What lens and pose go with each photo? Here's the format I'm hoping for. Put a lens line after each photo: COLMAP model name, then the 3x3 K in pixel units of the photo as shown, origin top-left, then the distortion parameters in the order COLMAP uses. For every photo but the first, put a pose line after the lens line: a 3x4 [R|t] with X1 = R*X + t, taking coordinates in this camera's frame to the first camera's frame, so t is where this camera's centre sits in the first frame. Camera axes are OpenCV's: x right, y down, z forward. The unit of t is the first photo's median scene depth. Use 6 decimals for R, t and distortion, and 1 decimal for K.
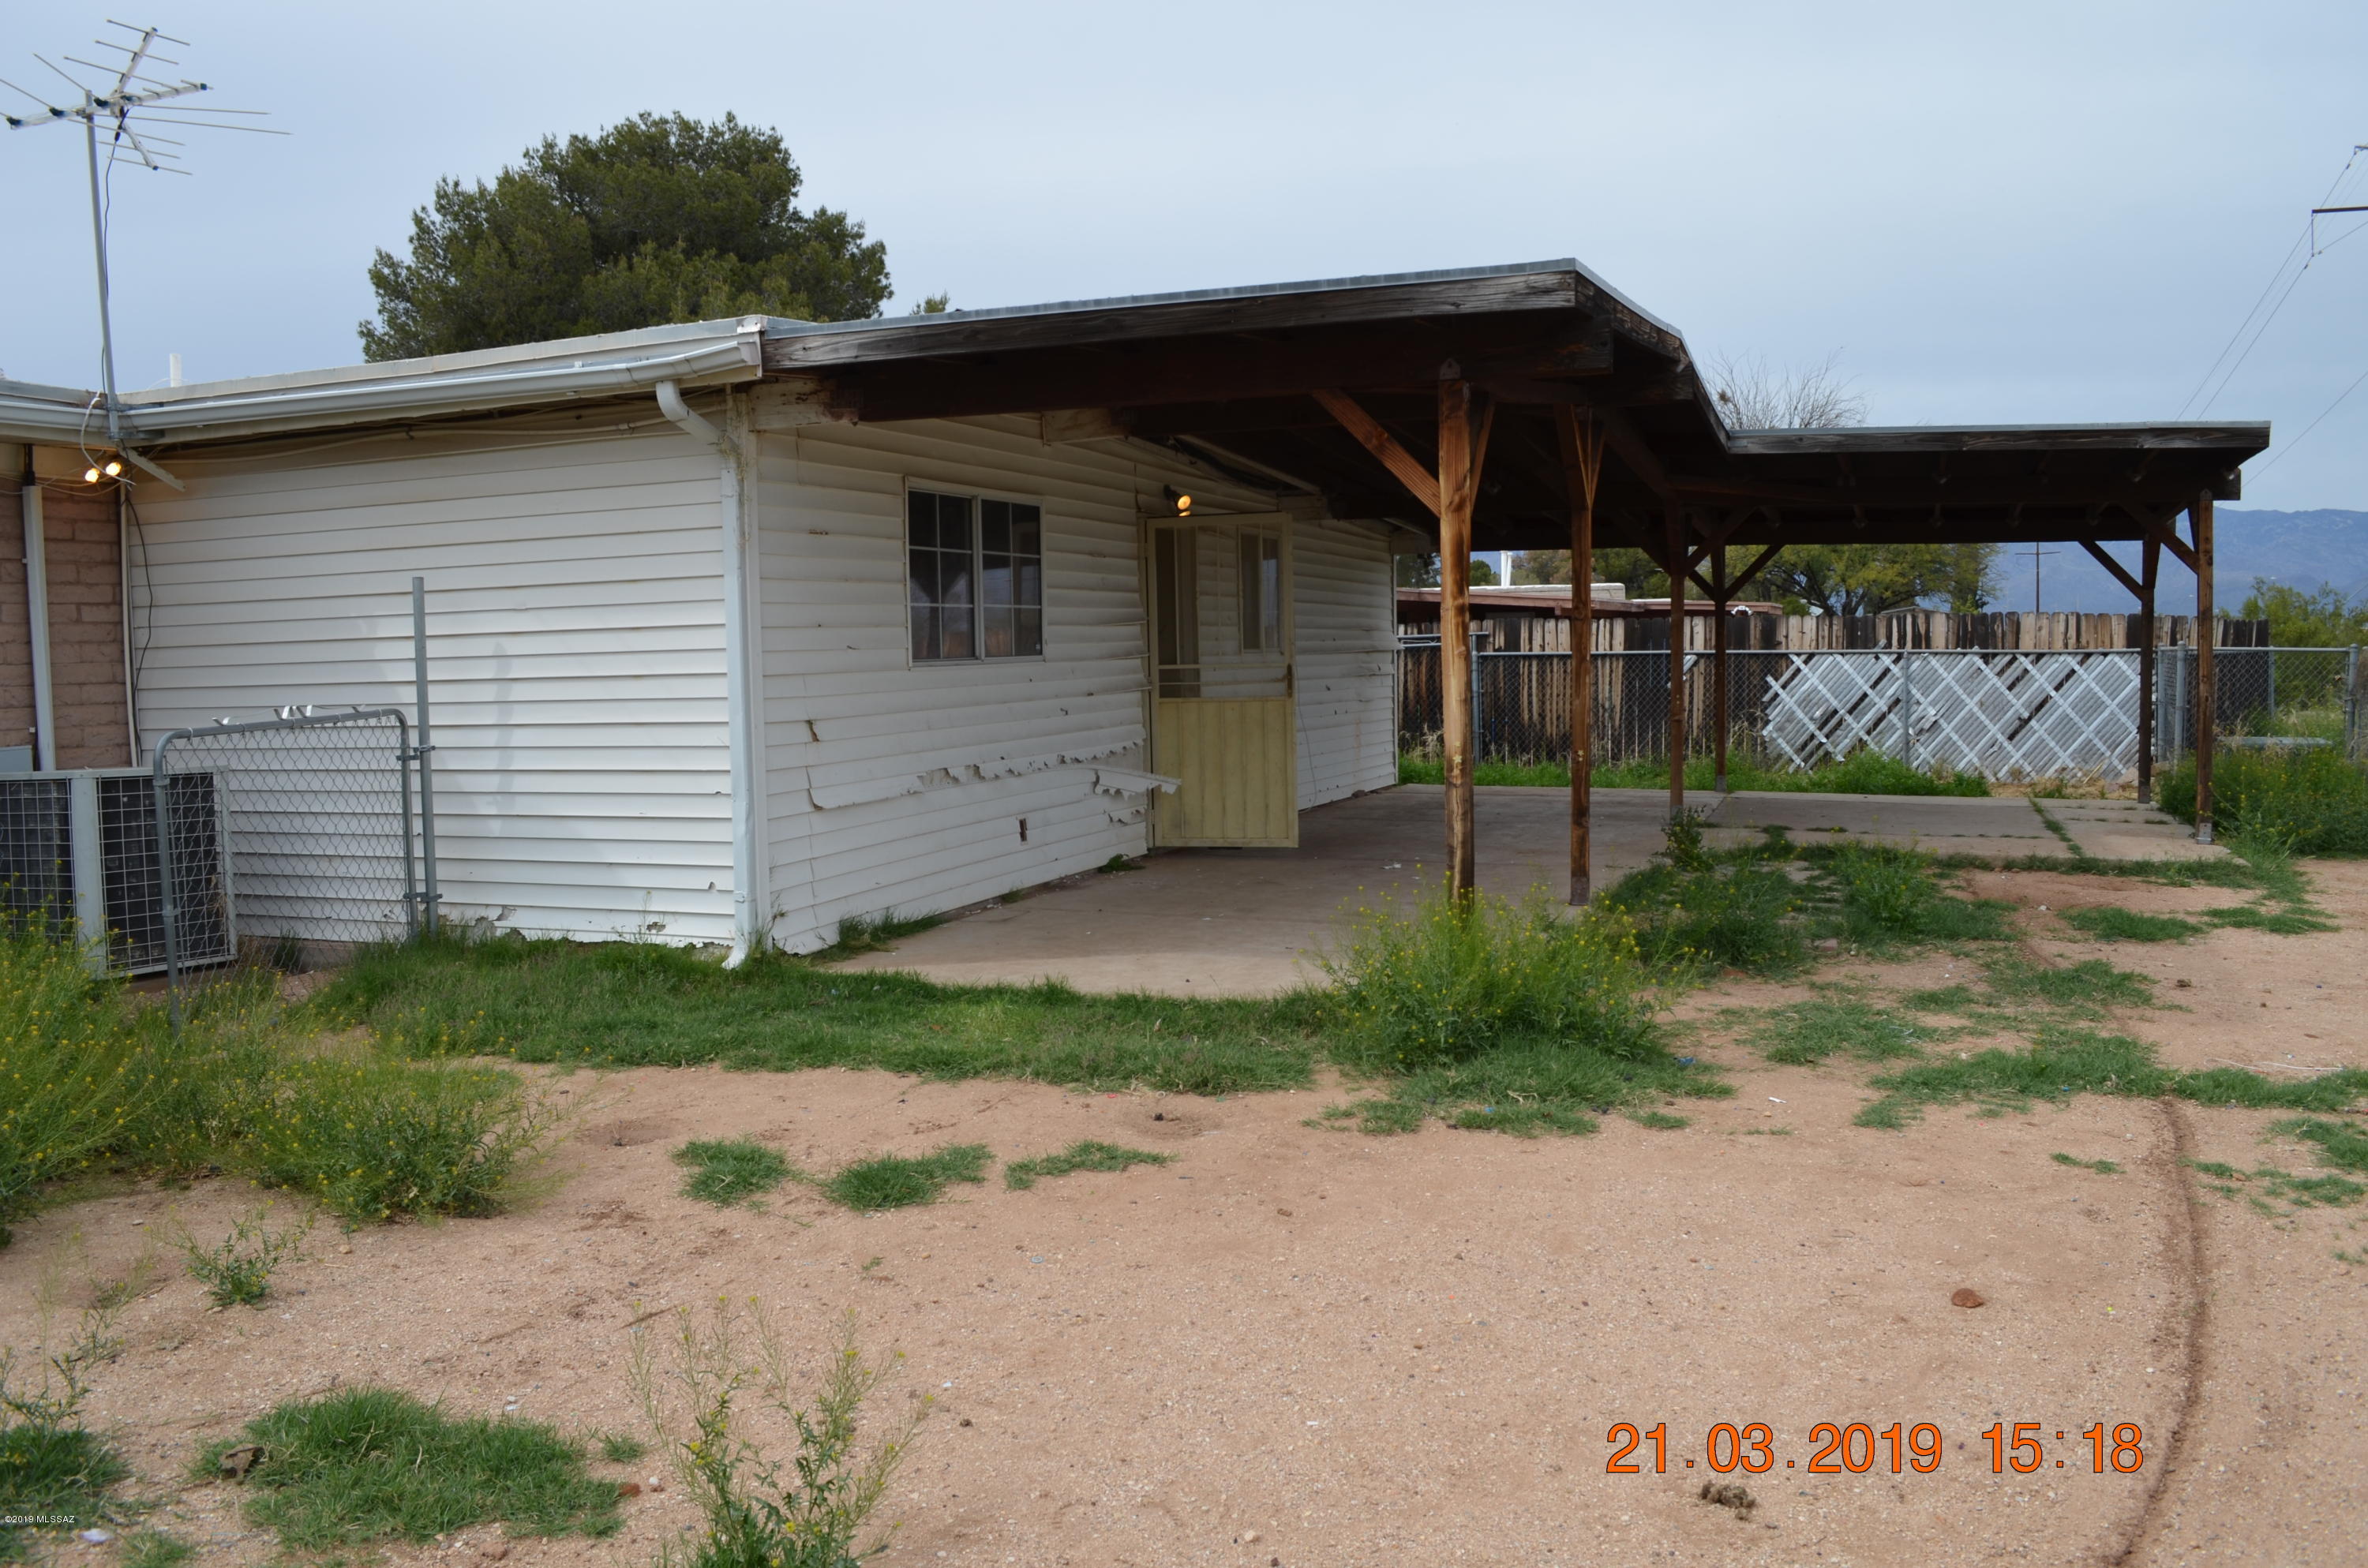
lens RADIAL K [[1857.0, 0, 1185.9], [0, 1857.0, 777.5], [0, 0, 1]] dist [-0.081827, 0.011278]
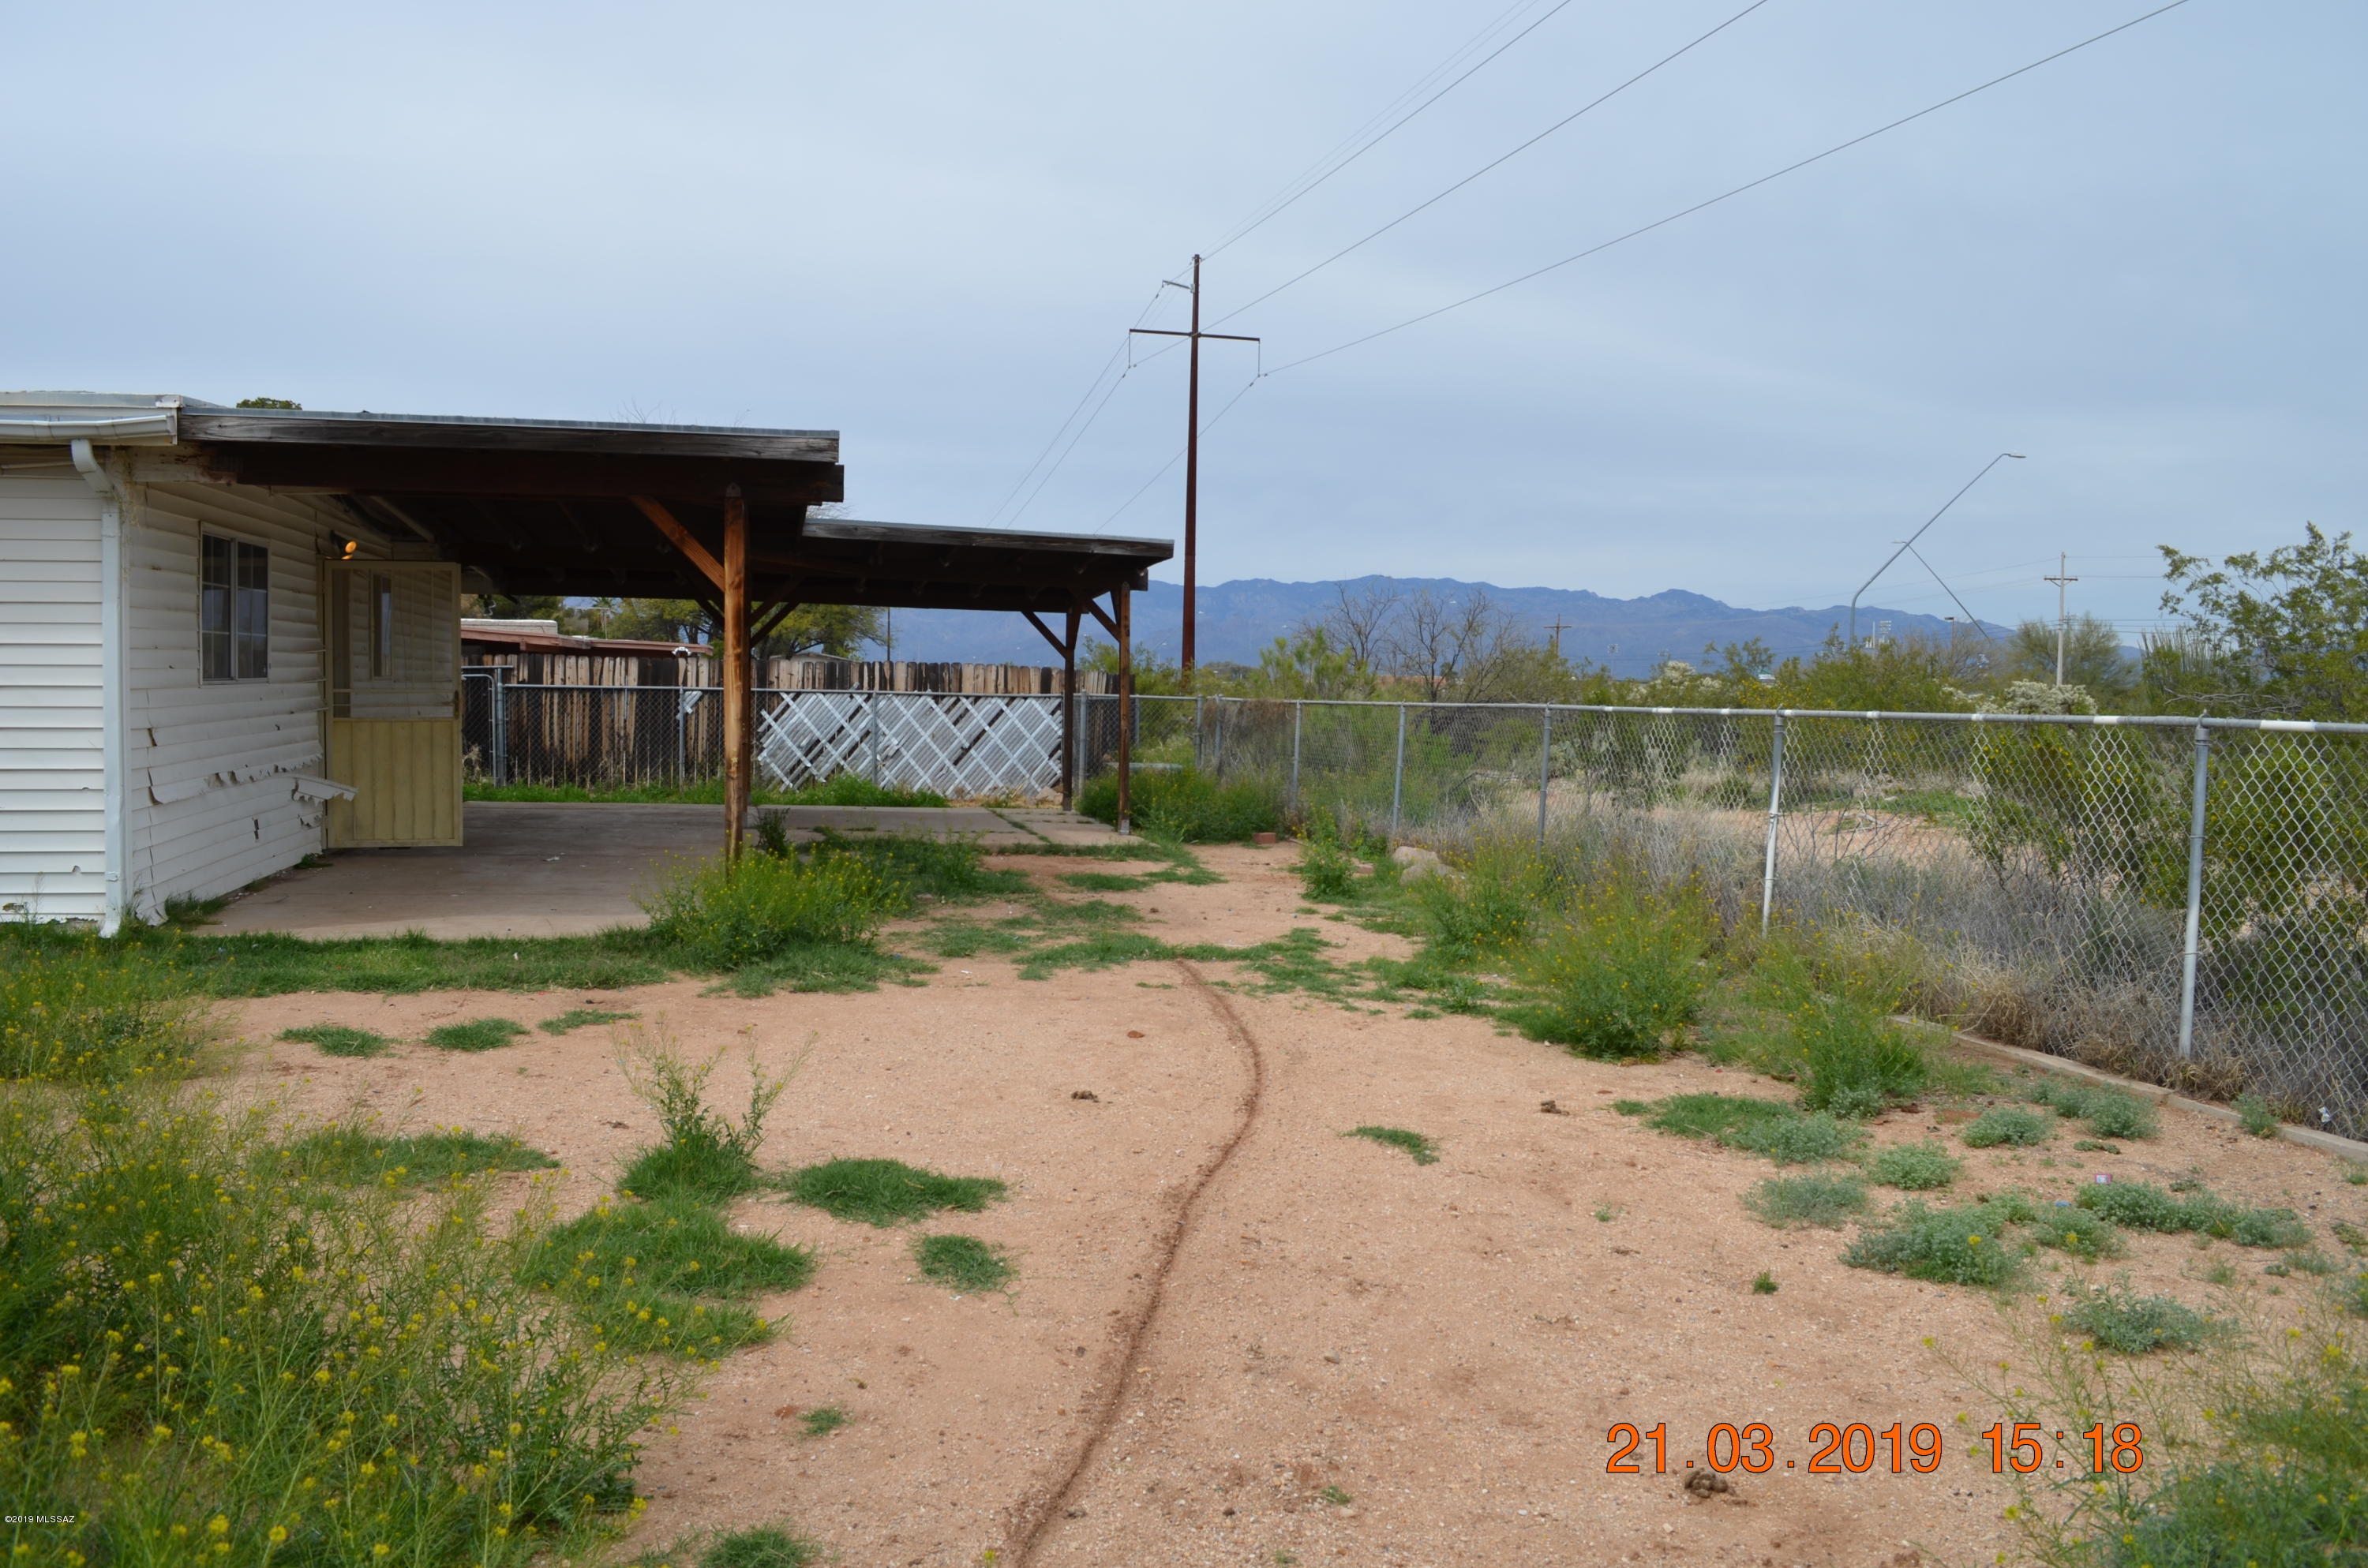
lens RADIAL K [[1857.0, 0, 1185.9], [0, 1857.0, 777.5], [0, 0, 1]] dist [-0.081827, 0.011278]
pose [[0.826148, 0.002182, 0.563450, -0.214844], [0.009089, 0.999811, -0.017199, 0.018170], [-0.563380, 0.019330, 0.825971, -0.220523]]
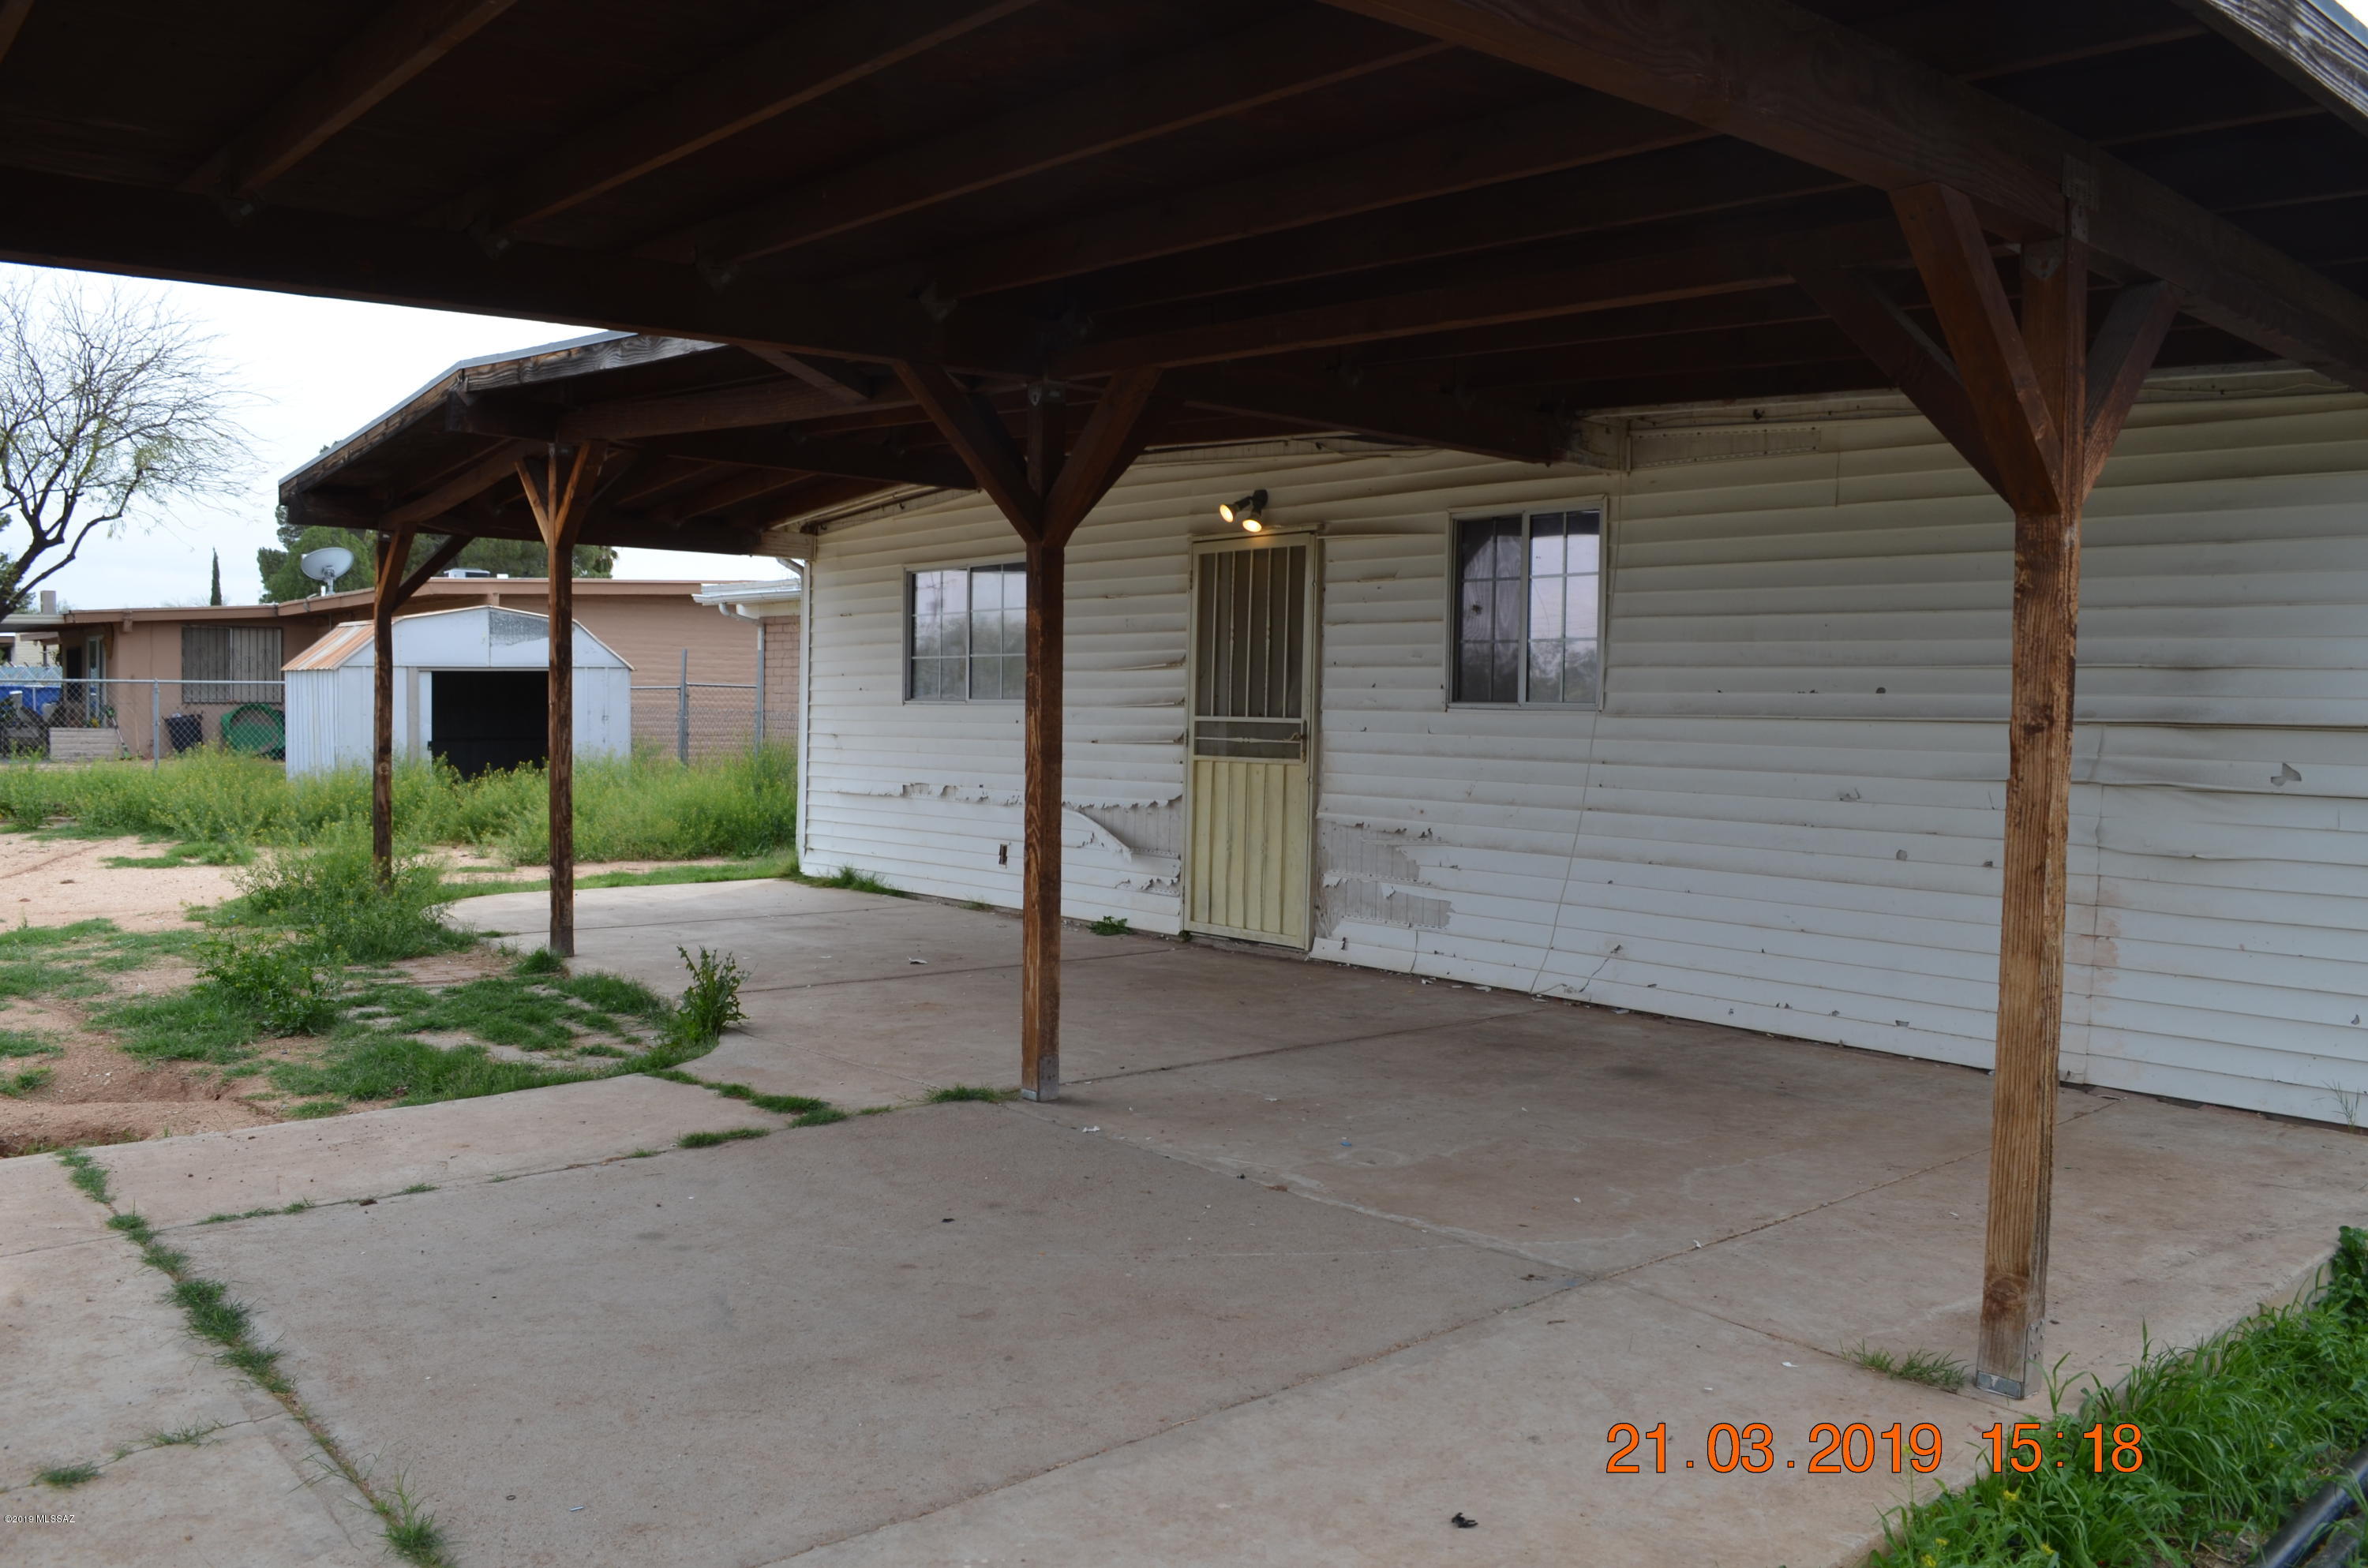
lens RADIAL K [[1857.0, 0, 1185.9], [0, 1857.0, 777.5], [0, 0, 1]] dist [-0.081827, 0.011278]
pose [[-0.463373, 0.067735, -0.883571, 0.734343], [-0.048601, 0.993631, 0.101660, -0.118866], [0.884830, 0.090049, -0.457129, 1.393145]]
